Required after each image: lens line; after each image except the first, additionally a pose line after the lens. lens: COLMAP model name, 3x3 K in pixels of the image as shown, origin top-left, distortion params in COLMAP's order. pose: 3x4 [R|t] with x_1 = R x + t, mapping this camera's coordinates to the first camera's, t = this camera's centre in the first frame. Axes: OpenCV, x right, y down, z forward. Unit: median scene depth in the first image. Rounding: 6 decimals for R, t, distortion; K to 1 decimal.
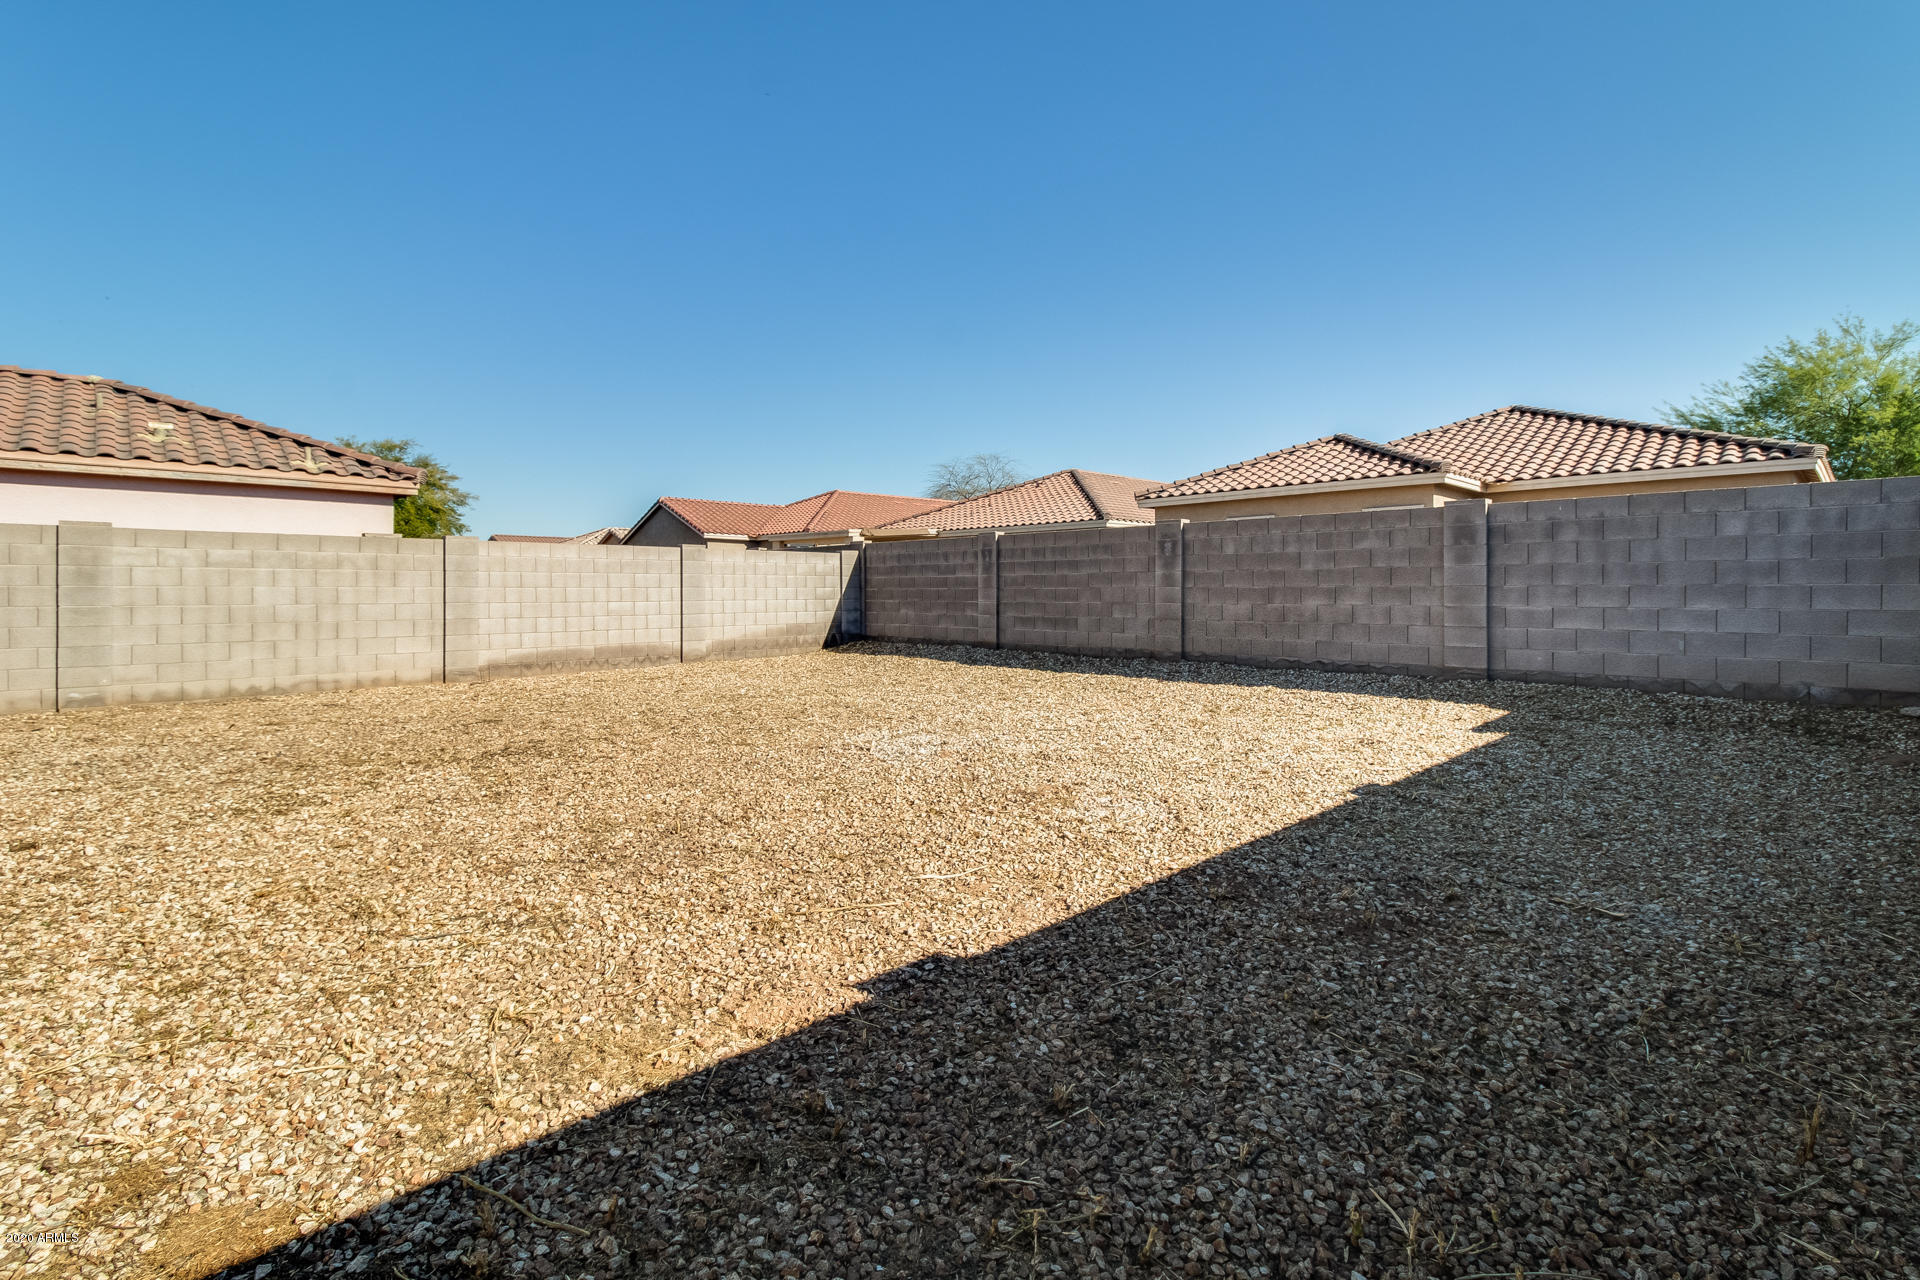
lens RADIAL K [[886.0, 0, 986.5], [0, 886.0, 587.7], [0, 0, 1]] dist [0.003311, 0.000336]
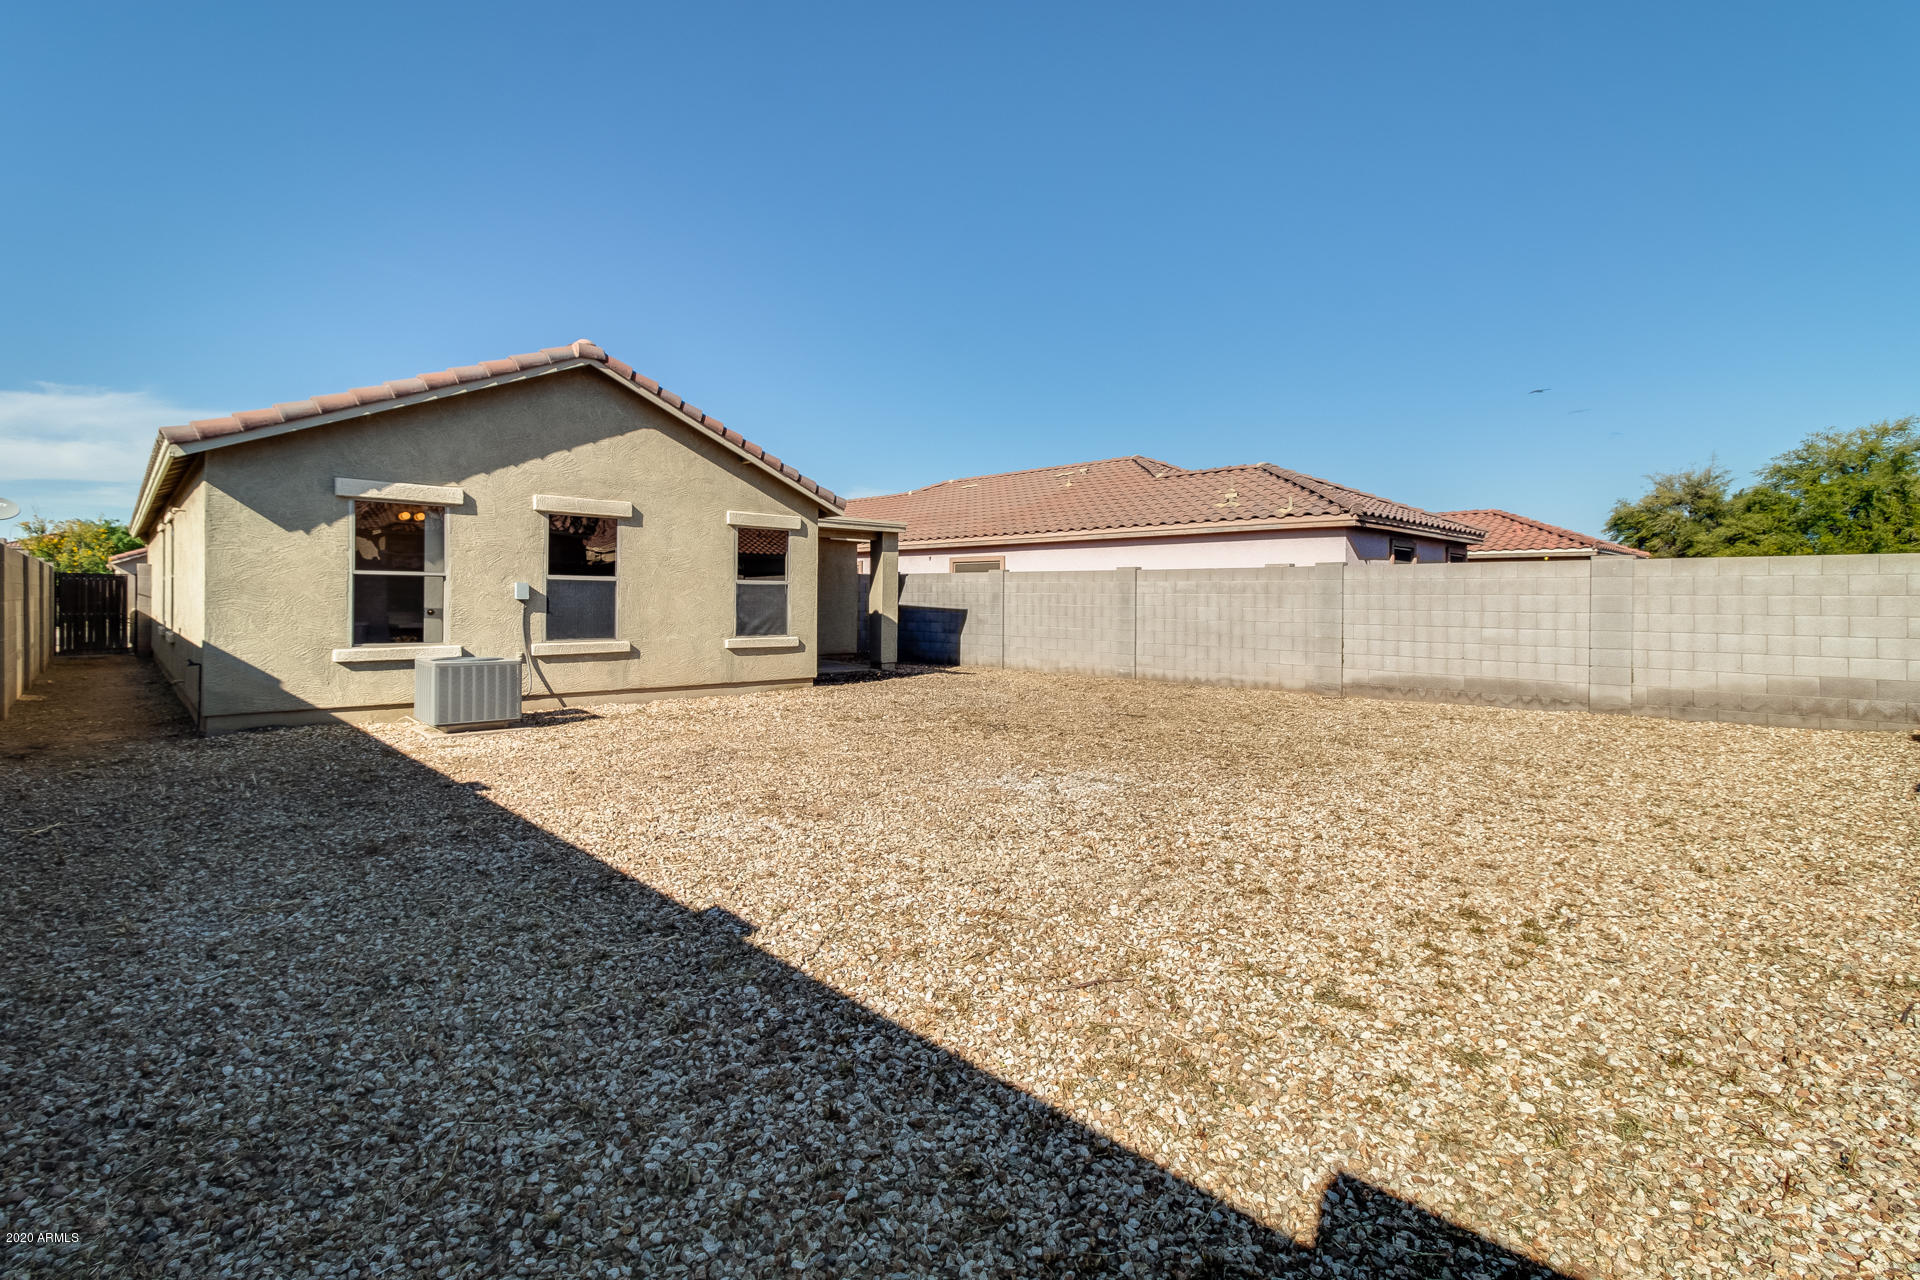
lens RADIAL K [[886.0, 0, 999.8], [0, 886.0, 601.4], [0, 0, 1]] dist [0.003311, 0.000336]
pose [[0.001938, 0.004210, -0.999989, 0.521789], [-0.006933, 0.999967, 0.004197, -0.012315], [0.999974, 0.006925, 0.001968, 0.615956]]
